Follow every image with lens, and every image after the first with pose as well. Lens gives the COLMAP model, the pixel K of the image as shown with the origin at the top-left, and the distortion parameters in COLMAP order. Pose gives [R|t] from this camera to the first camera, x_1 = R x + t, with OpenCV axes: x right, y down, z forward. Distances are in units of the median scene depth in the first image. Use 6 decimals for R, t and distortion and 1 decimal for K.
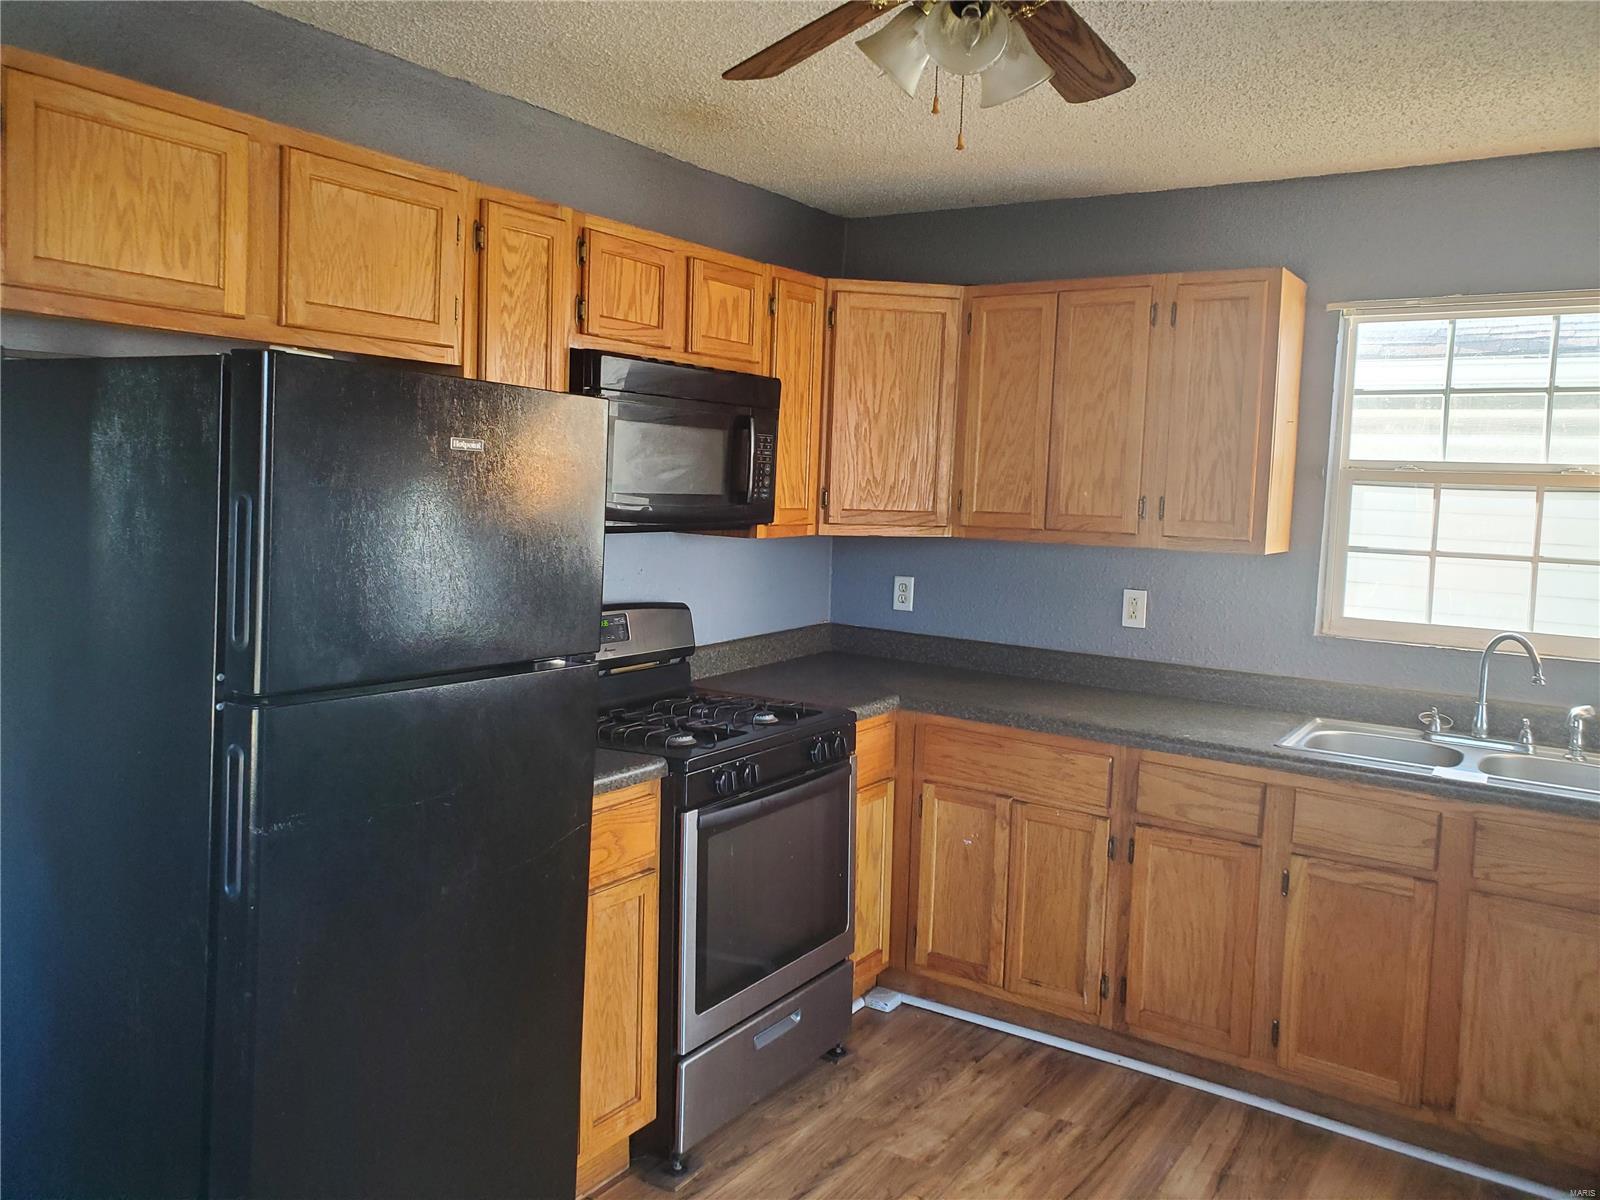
lens RADIAL K [[1231.2, 0, 784.6], [0, 1231.2, 573.4], [0, 0, 1]] dist [0.081009, -0.101295]
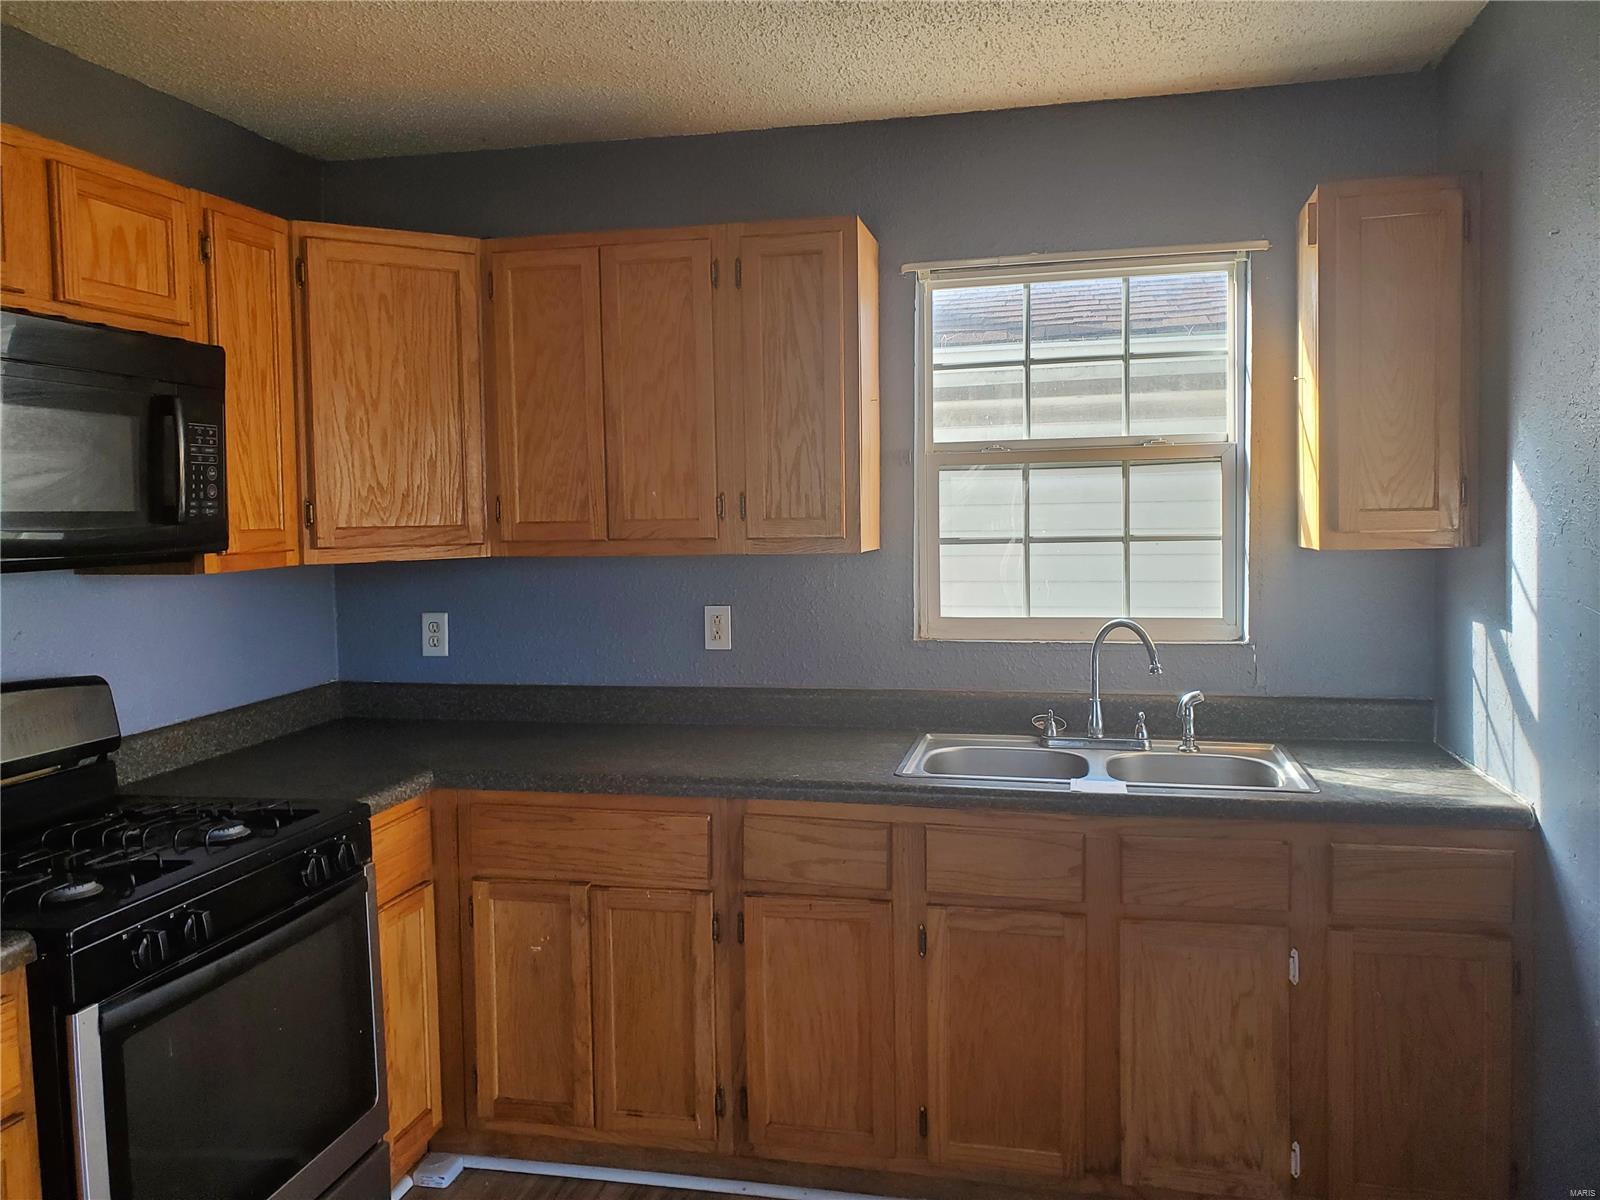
lens RADIAL K [[1254.1, 0, 808.1], [0, 1254.1, 571.5], [0, 0, 1]] dist [0.013599, 0.000153]
pose [[0.929301, -0.067254, 0.363148, 0.038769], [0.076817, 0.996974, -0.011939, 0.005848], [-0.361246, 0.038991, 0.931655, 0.213765]]
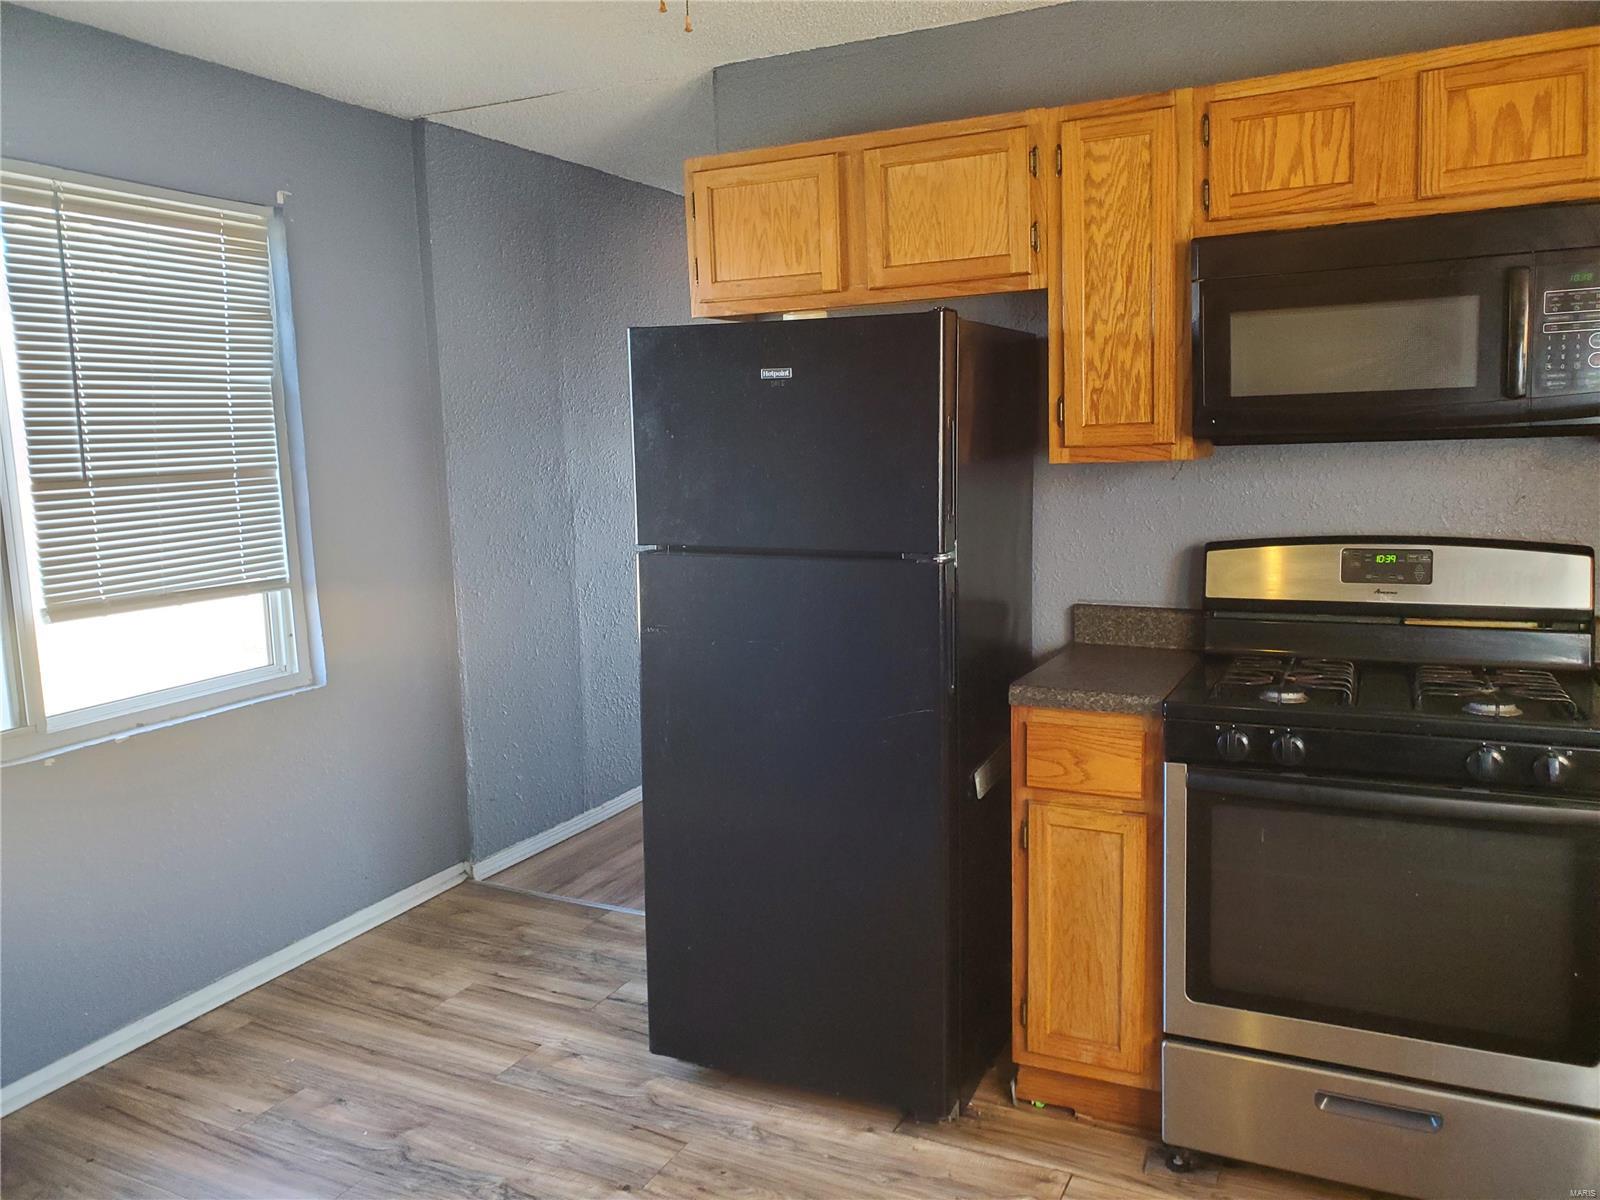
lens RADIAL K [[1237.9, 0, 795.4], [0, 1237.9, 566.5], [0, 0, 1]] dist [0.002330, 0.015664]
pose [[0.134159, 0.071791, -0.988356, 0.604322], [-0.036625, 0.997050, 0.067451, 0.005613], [0.990283, 0.027149, 0.136392, 0.504867]]
